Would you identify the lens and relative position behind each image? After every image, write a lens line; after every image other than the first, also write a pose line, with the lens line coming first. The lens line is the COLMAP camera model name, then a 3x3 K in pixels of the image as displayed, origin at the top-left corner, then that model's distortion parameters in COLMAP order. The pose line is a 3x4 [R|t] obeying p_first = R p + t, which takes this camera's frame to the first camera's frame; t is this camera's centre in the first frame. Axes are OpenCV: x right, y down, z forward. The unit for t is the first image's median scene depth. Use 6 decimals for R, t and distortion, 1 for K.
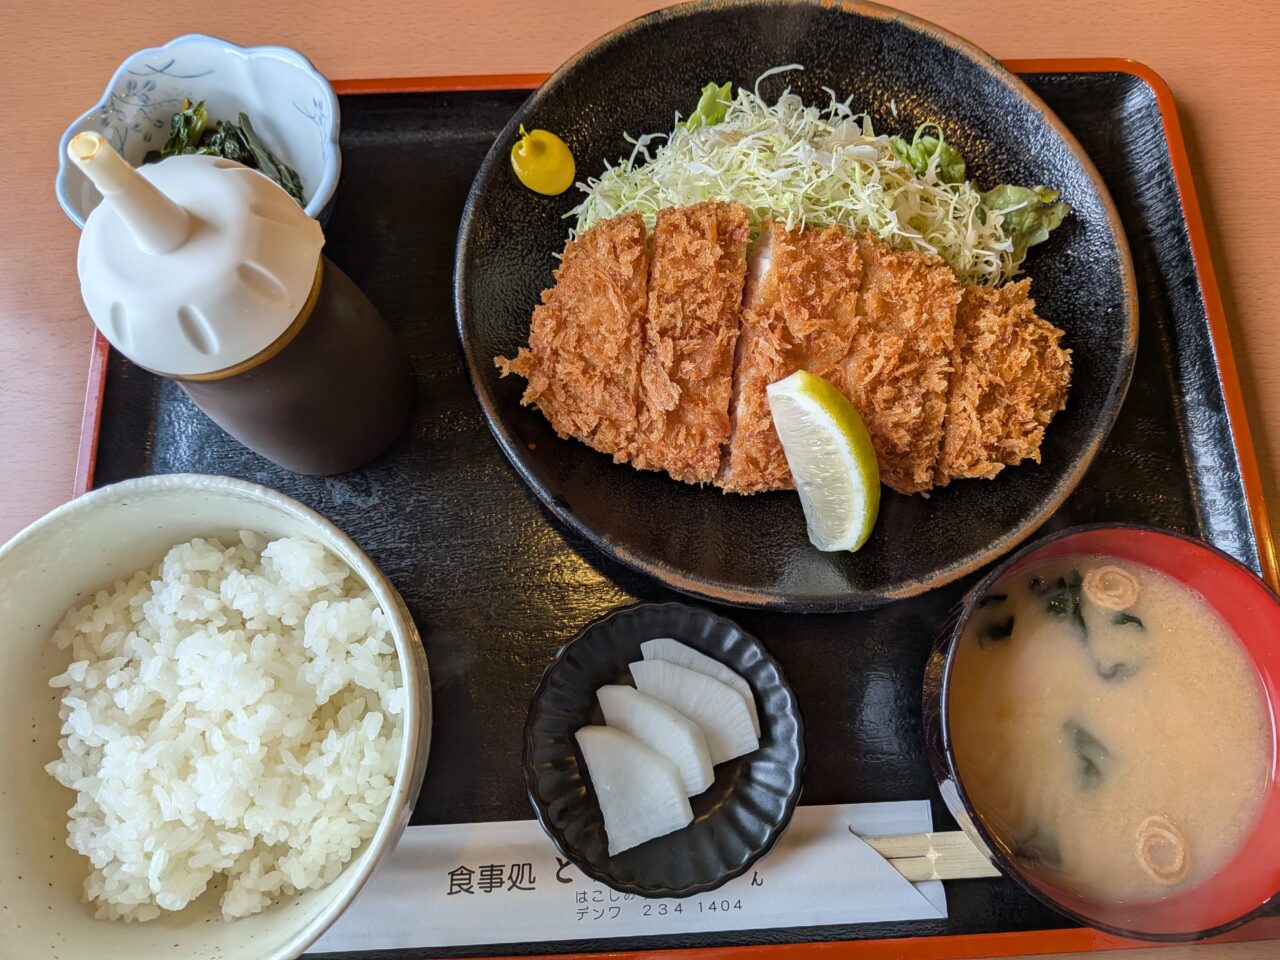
lens RADIAL K [[979.1, 0, 650.9], [0, 979.1, 475.8], [0, 0, 1]] dist [0.109867, -0.313587]
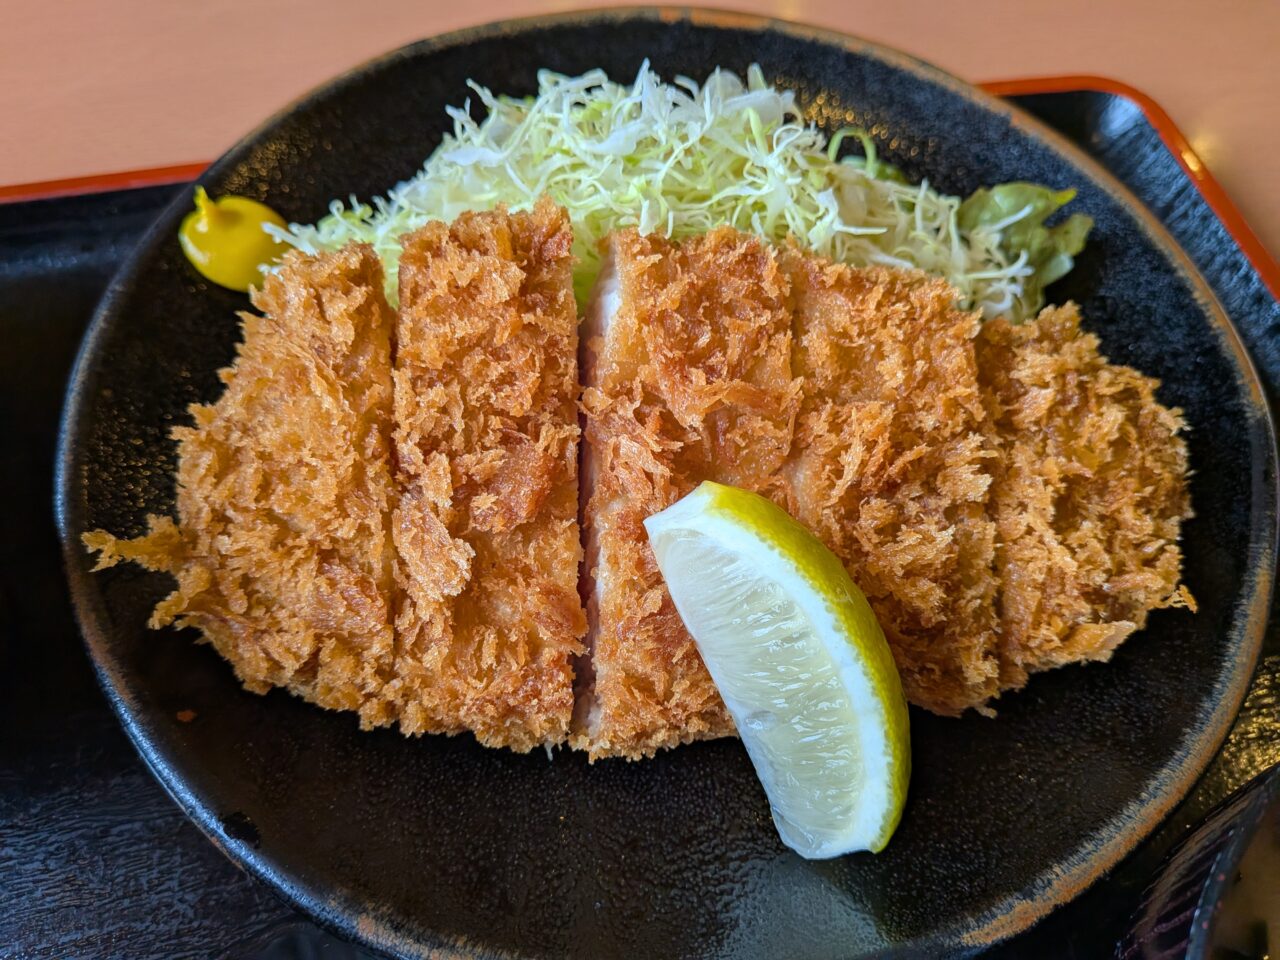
lens RADIAL K [[979.1, 0, 650.9], [0, 979.1, 475.8], [0, 0, 1]] dist [0.109867, -0.313587]
pose [[0.989151, -0.107148, 0.100494, 0.072490], [0.131941, 0.948775, -0.287086, 0.028800], [-0.064585, 0.297231, 0.952619, 0.512645]]
